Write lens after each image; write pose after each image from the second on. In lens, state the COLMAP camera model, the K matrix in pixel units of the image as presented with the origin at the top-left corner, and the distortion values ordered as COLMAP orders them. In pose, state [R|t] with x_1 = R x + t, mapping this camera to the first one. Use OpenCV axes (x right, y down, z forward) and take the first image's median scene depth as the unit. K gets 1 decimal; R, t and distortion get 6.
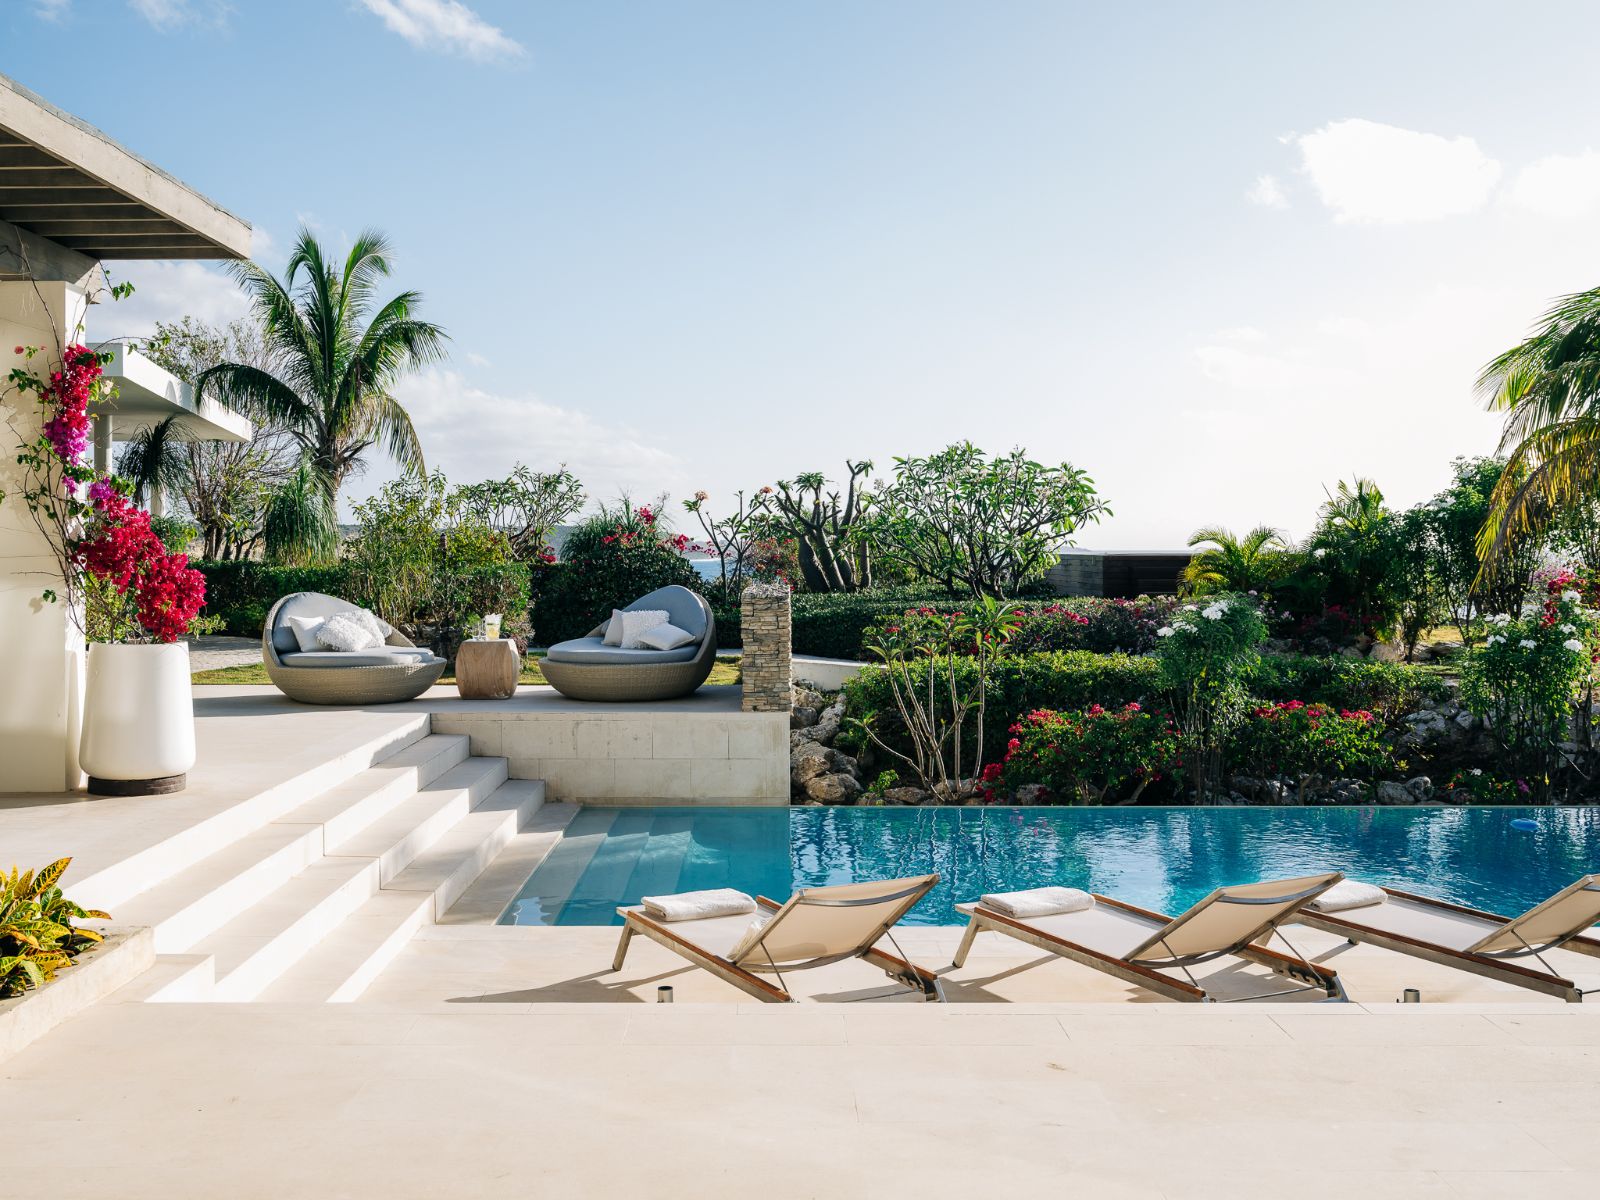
lens RADIAL K [[1221.3, 0, 800.0], [0, 1221.3, 600.0], [0, 0, 1]] dist [-0.007104, -0.001398]
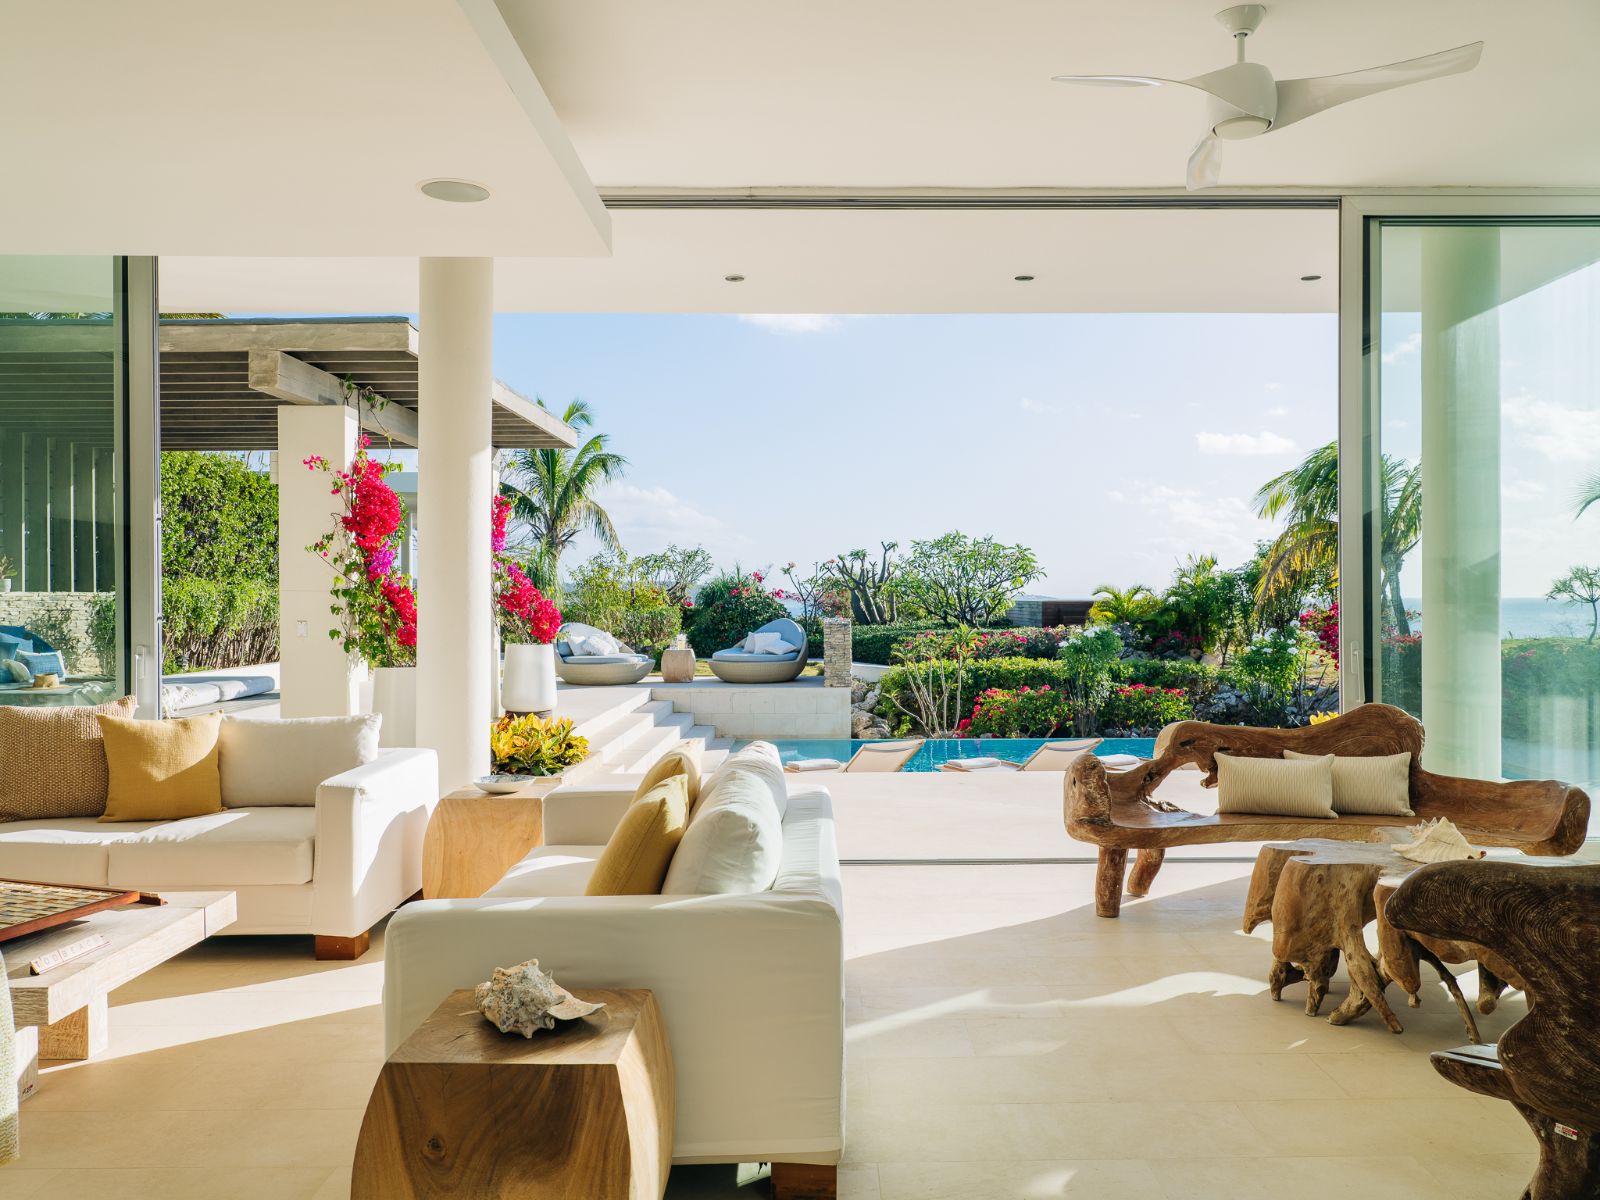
lens RADIAL K [[1221.3, 0, 800.0], [0, 1221.3, 600.0], [0, 0, 1]] dist [-0.007104, -0.001398]
pose [[0.999632, -0.001293, -0.027087, -0.026797], [0.000210, 0.999202, -0.039929, 0.026962], [0.027117, 0.039909, 0.998835, -0.642637]]
